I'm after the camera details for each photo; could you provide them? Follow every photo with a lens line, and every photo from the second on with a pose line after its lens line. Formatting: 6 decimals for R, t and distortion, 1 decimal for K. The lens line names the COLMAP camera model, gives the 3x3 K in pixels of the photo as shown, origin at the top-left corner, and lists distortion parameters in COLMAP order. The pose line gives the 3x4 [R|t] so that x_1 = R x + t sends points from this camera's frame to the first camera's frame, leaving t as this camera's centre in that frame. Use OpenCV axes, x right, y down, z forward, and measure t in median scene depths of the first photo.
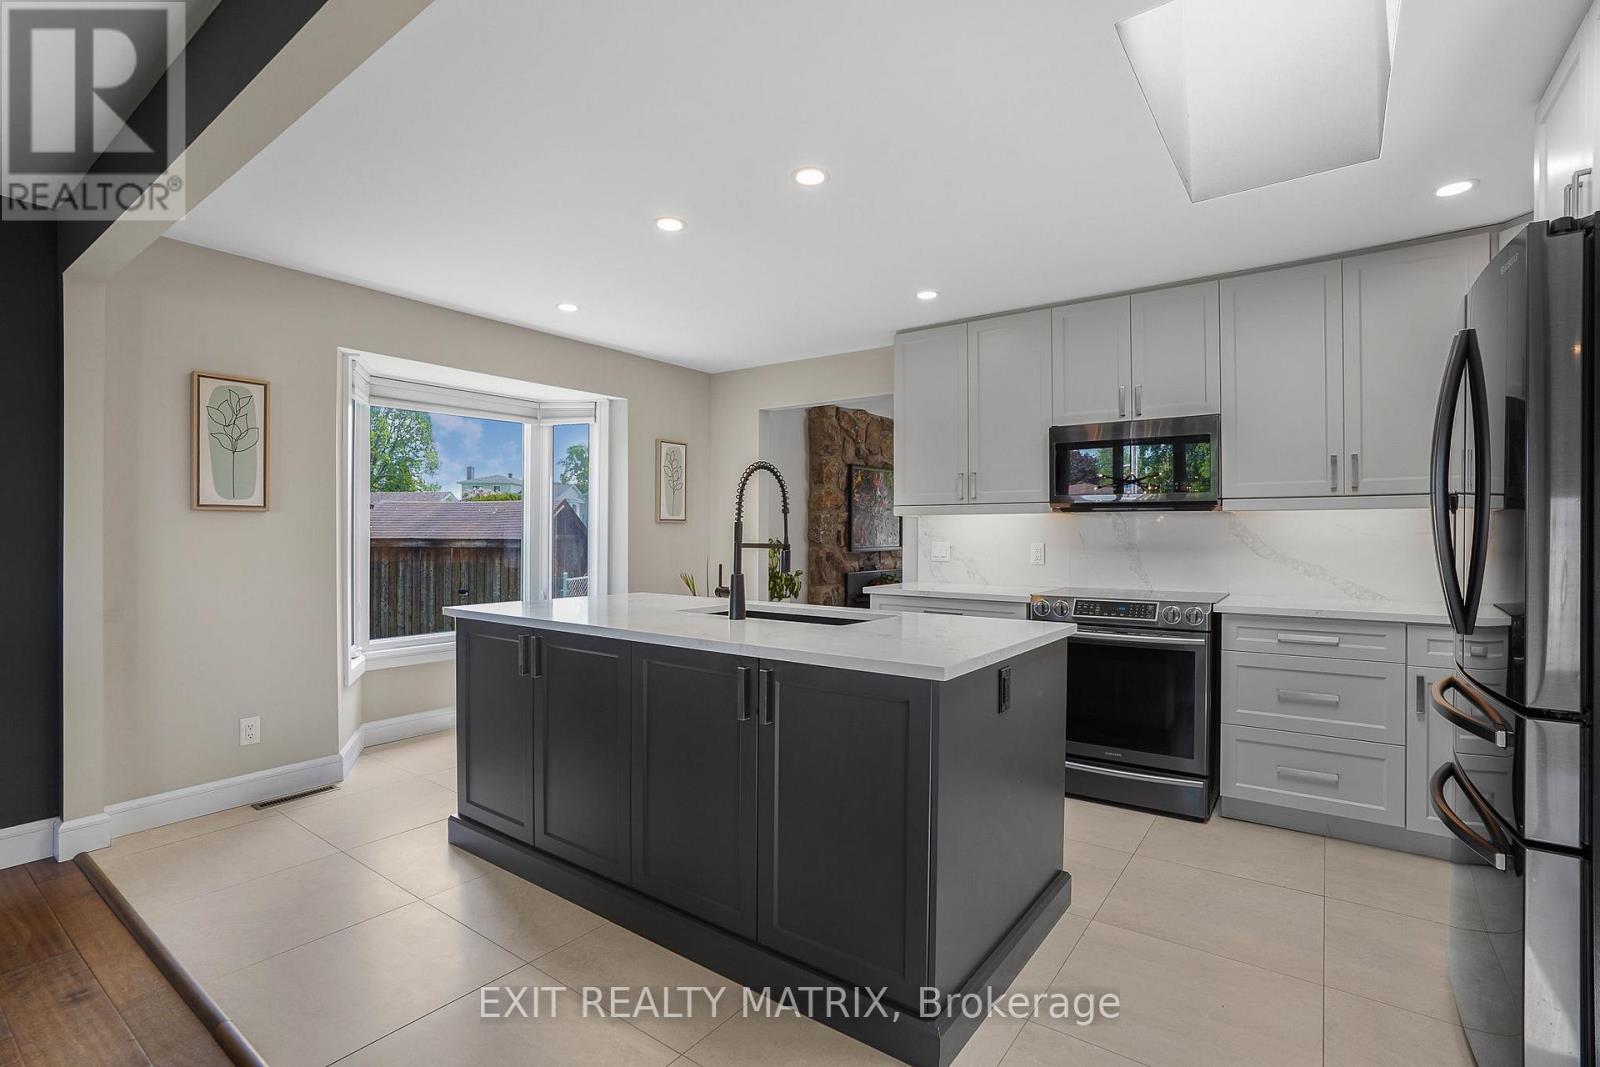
lens RADIAL K [[735.8, 0, 800.5], [0, 735.8, 542.9], [0, 0, 1]] dist [-0.069439, 0.024083]
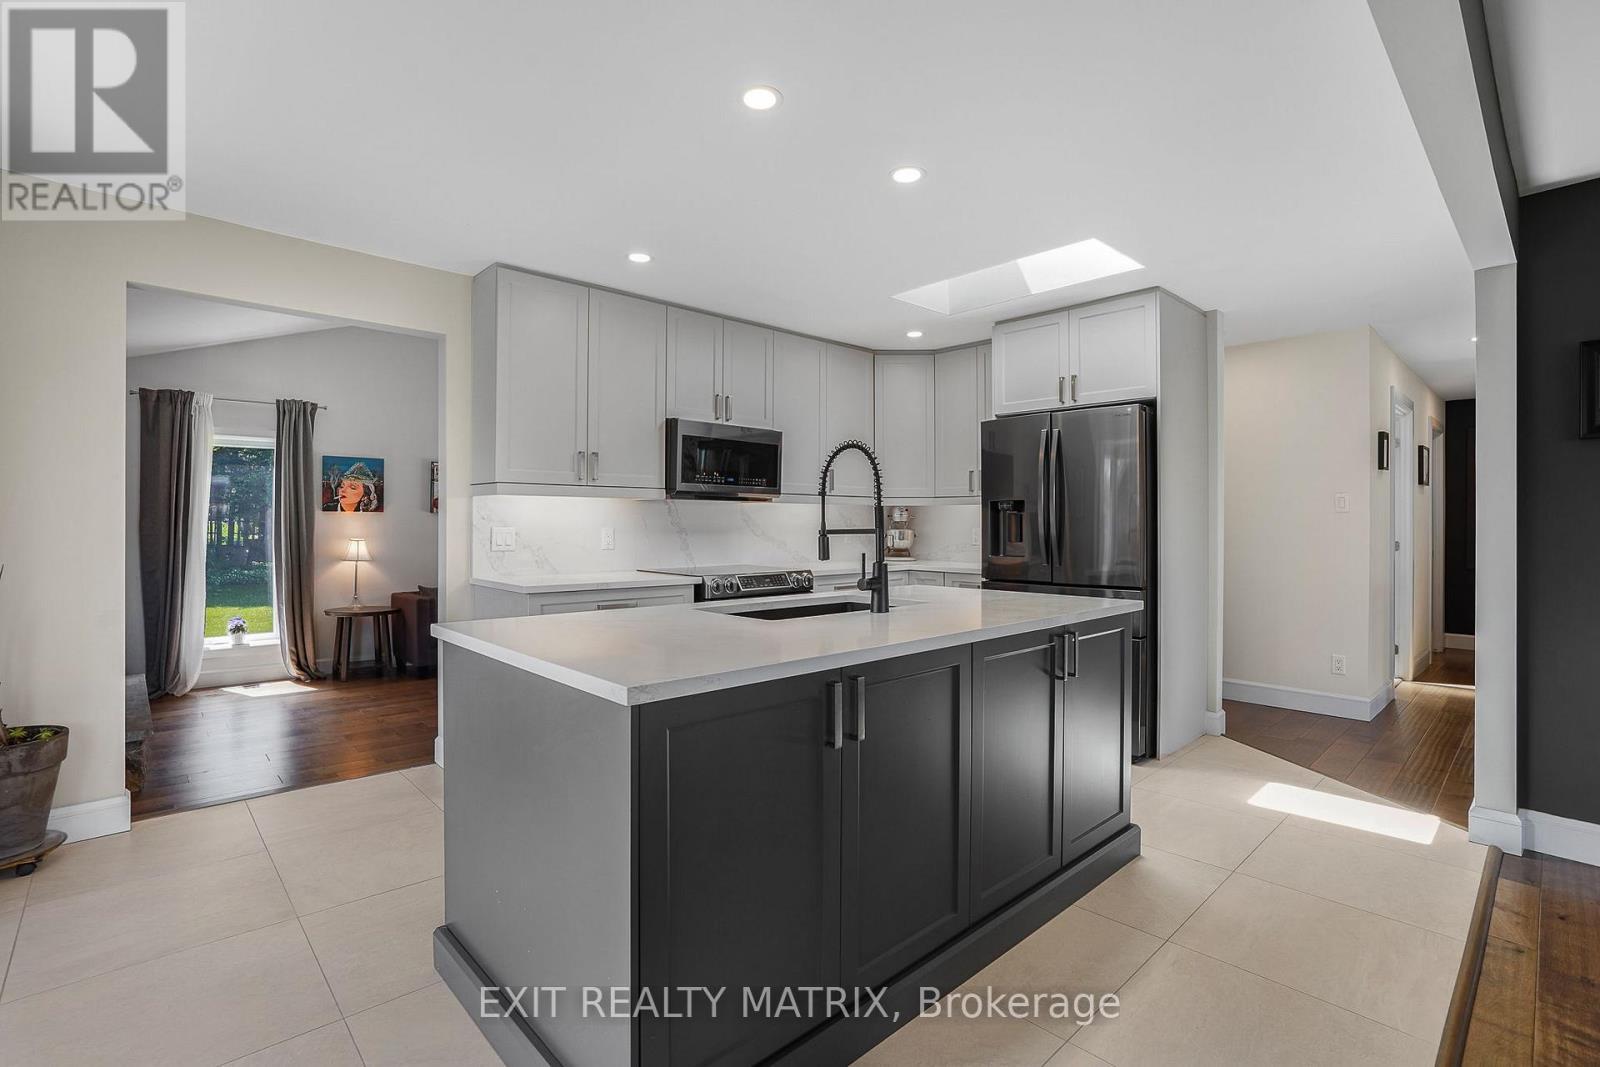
lens RADIAL K [[740.2, 0, 792.3], [0, 740.2, 515.3], [0, 0, 1]] dist [-0.072329, 0.023361]
pose [[0.187425, 0.008602, 0.982241, -0.656449], [0.008702, 0.999908, -0.010417, -0.004801], [-0.982240, 0.010500, 0.187333, 0.611564]]
